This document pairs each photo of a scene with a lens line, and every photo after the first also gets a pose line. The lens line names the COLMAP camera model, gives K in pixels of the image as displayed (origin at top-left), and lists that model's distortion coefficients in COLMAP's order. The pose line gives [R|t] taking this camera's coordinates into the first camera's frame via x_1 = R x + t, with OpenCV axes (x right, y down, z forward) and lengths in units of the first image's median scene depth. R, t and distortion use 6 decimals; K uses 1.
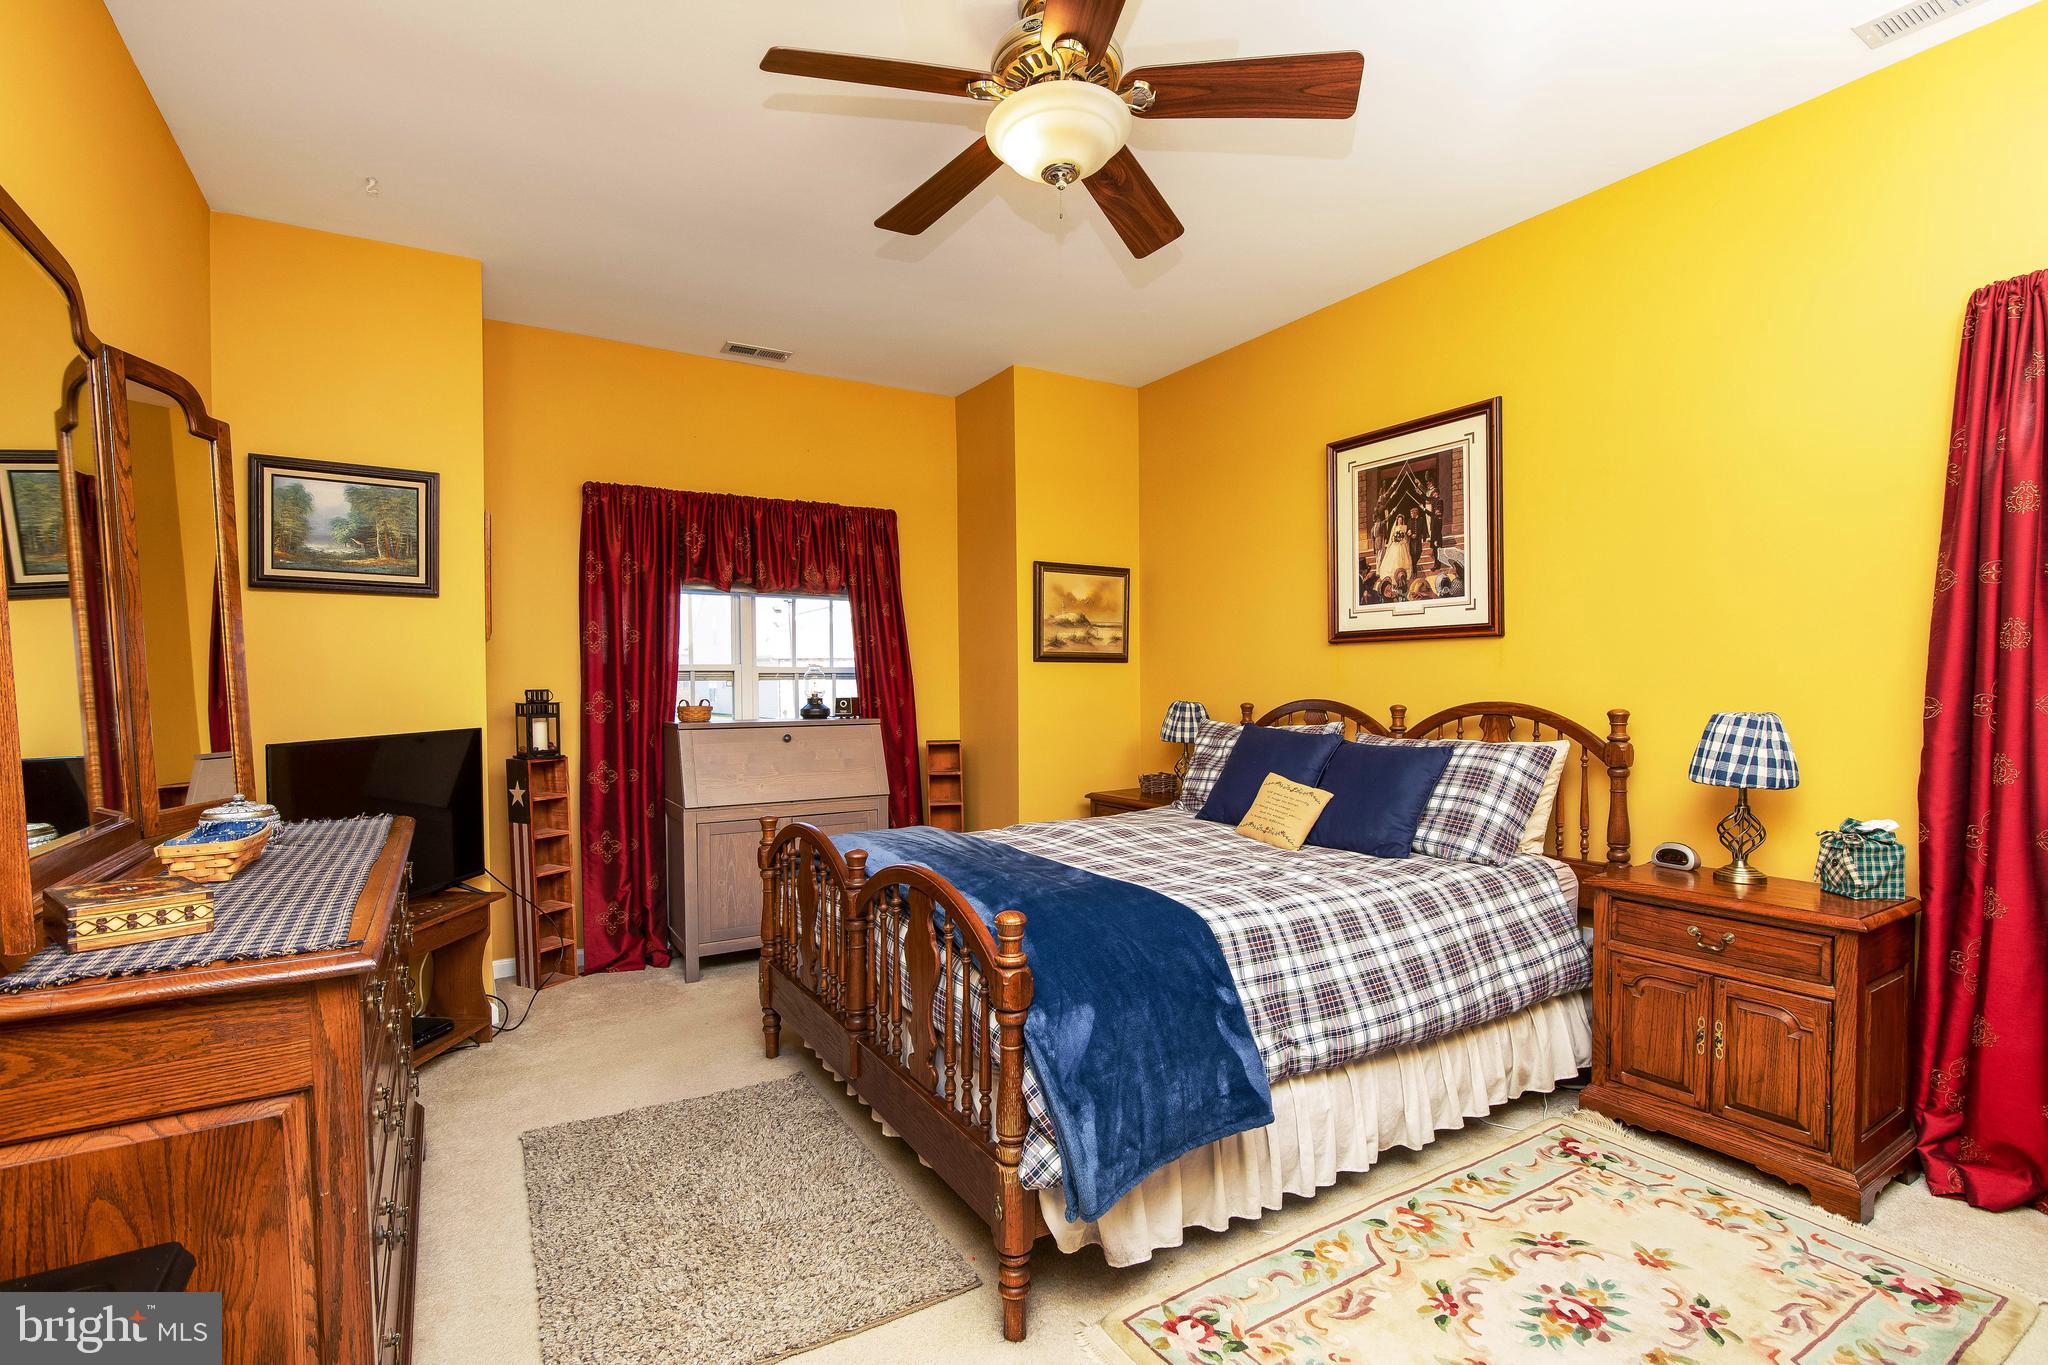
lens RADIAL K [[935.2, 0, 1015.7], [0, 935.2, 697.6], [0, 0, 1]] dist [-0.019558, 0.001599]
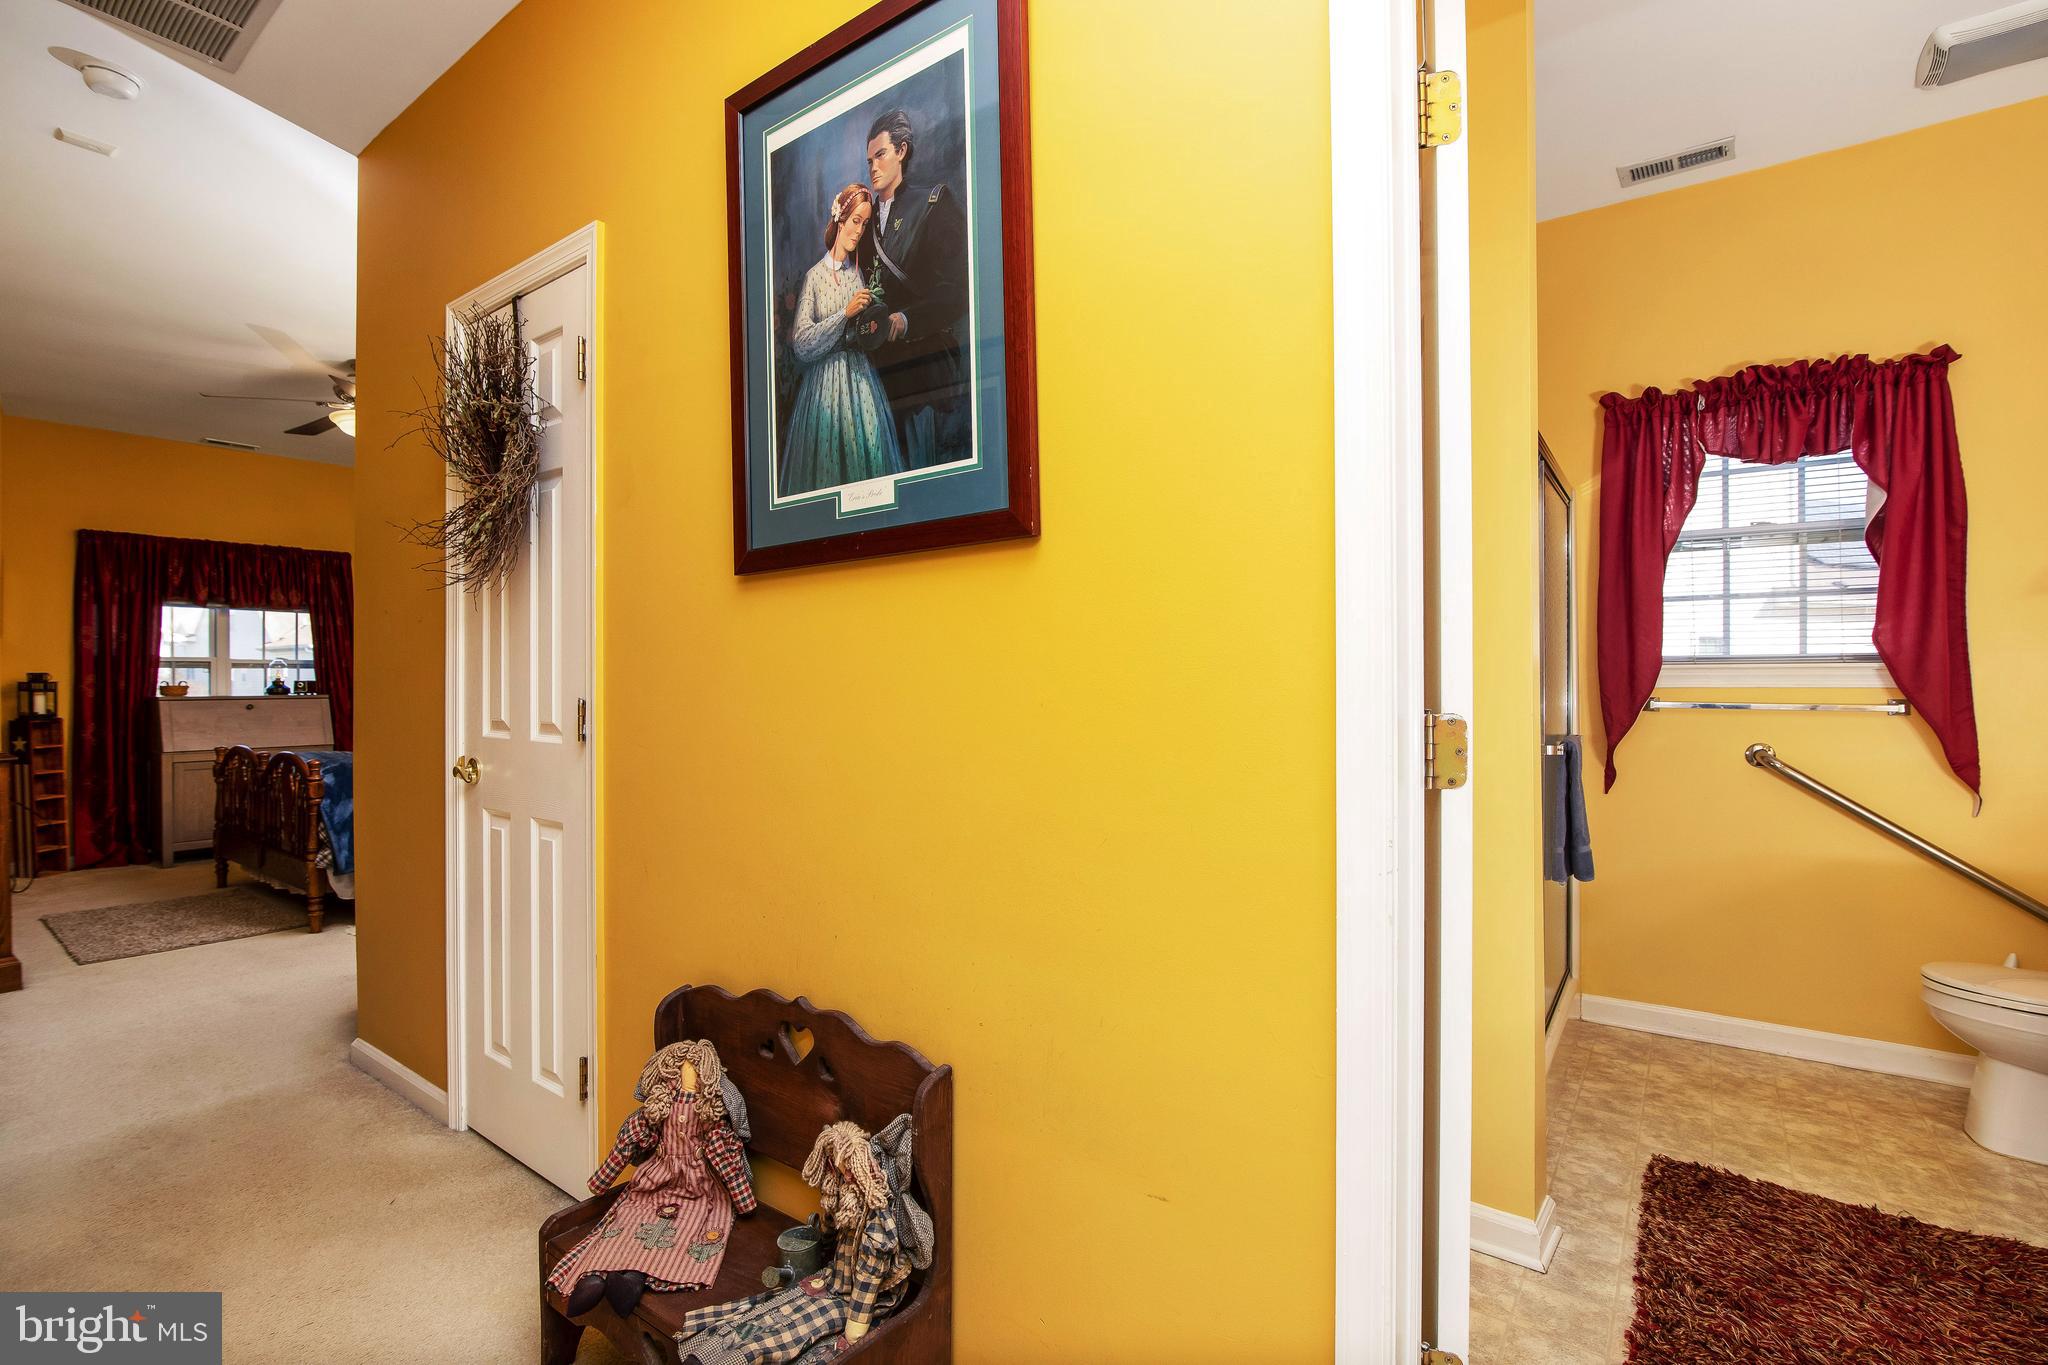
lens RADIAL K [[935.2, 0, 1028.7], [0, 935.2, 678.7], [0, 0, 1]] dist [-0.019558, 0.001599]
pose [[0.922668, 0.007924, 0.385513, 0.323367], [-0.002307, 0.999884, -0.015030, 0.016589], [-0.385588, 0.012978, 0.922580, -0.815939]]
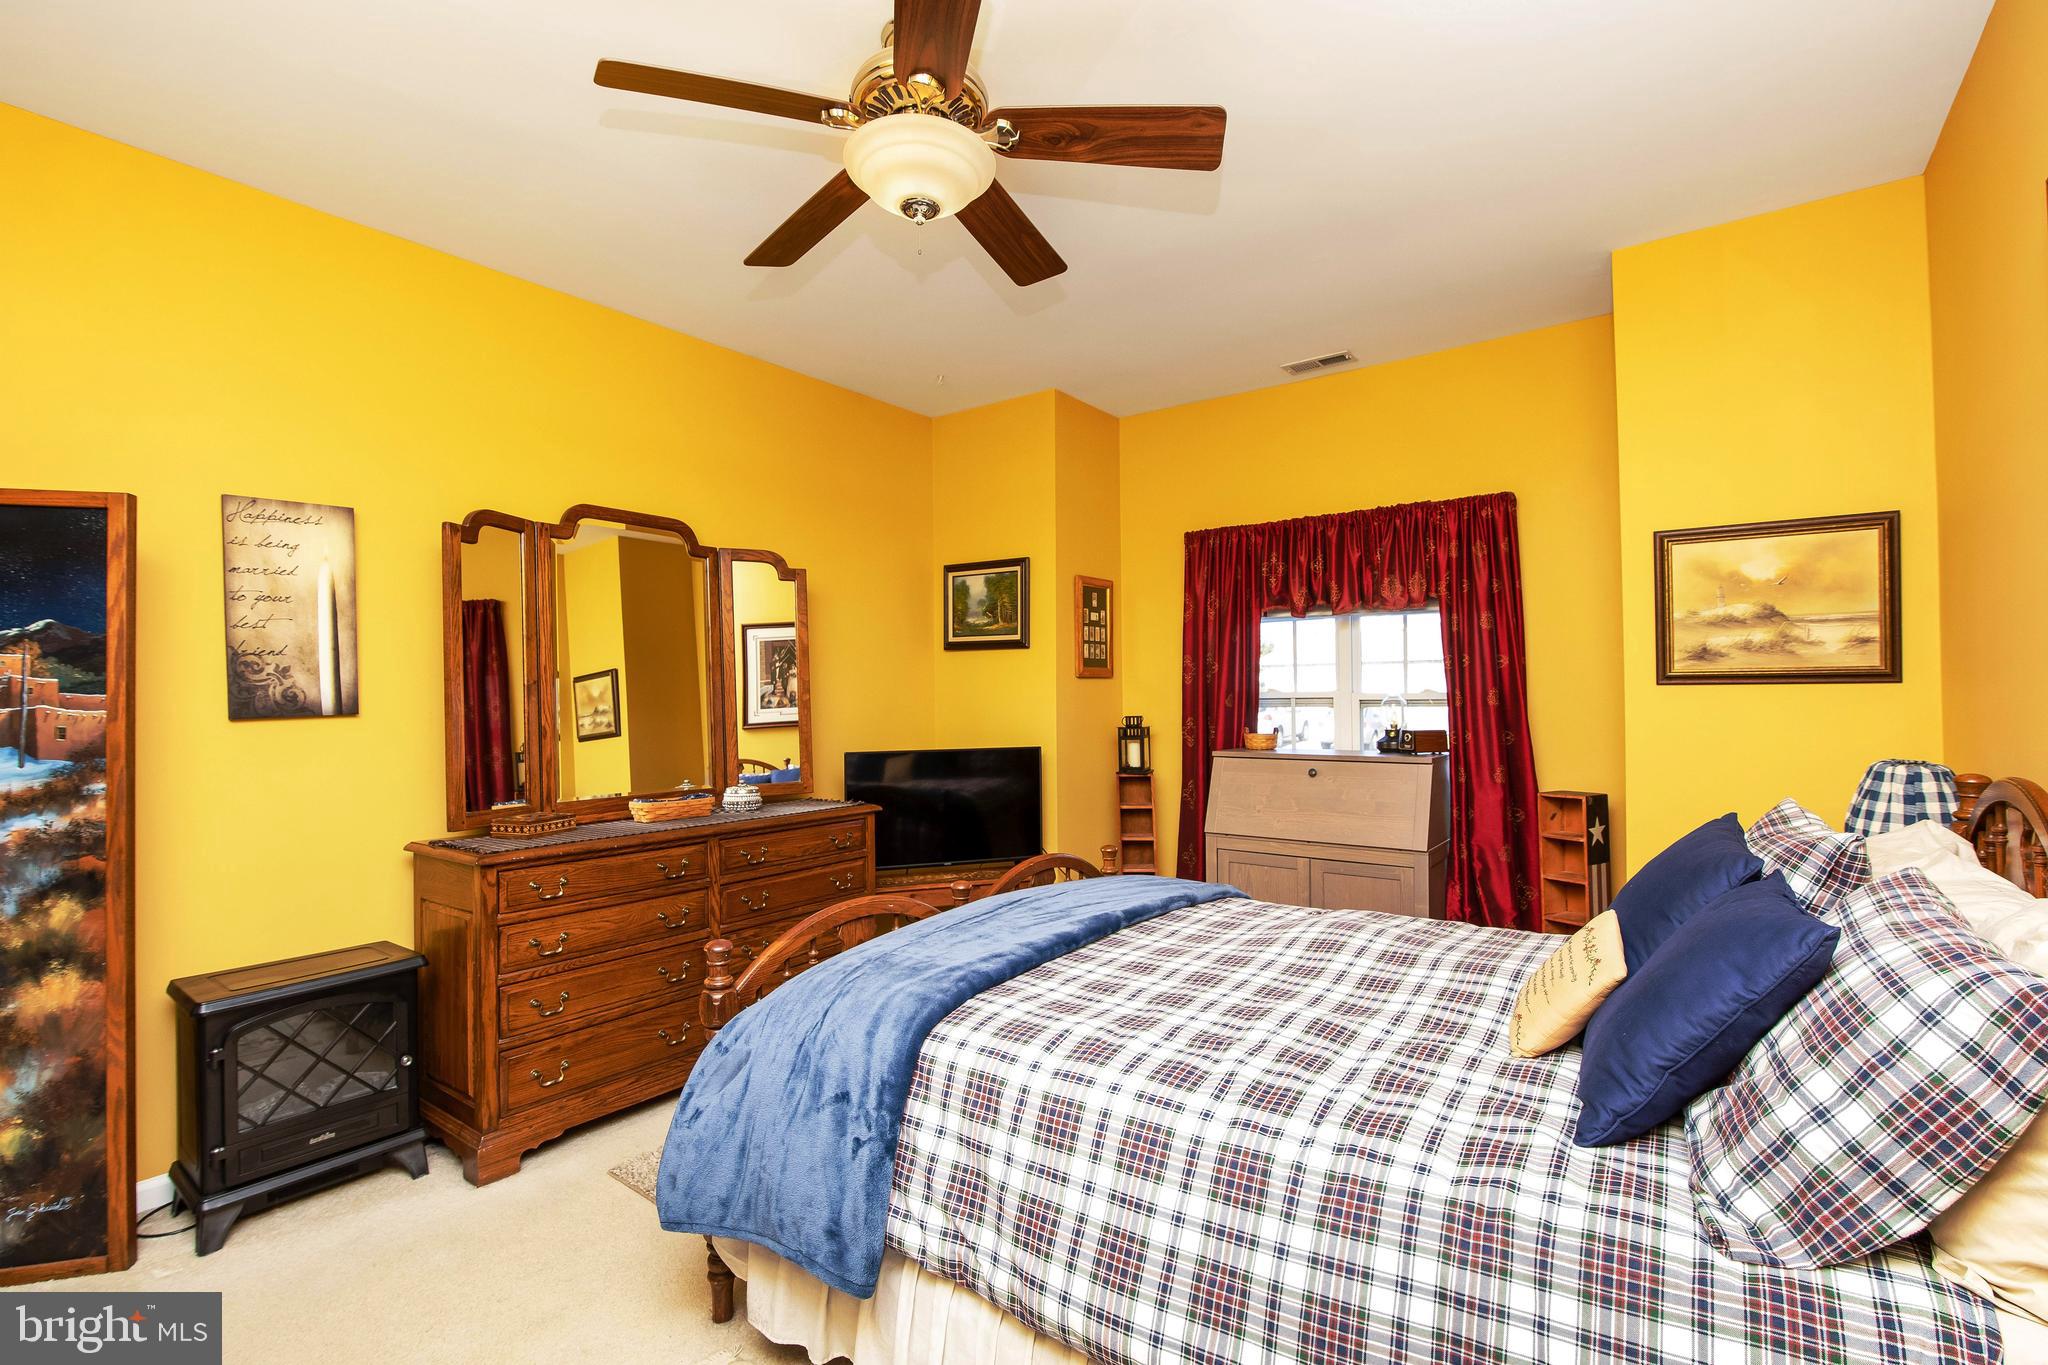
lens RADIAL K [[935.2, 0, 1026.6], [0, 935.2, 683.6], [0, 0, 1]] dist [-0.019558, 0.001599]
pose [[0.373137, -0.010561, -0.927716, 0.482073], [-0.008594, 0.999853, -0.014839, -0.027542], [0.927736, 0.013510, 0.372992, 0.370686]]
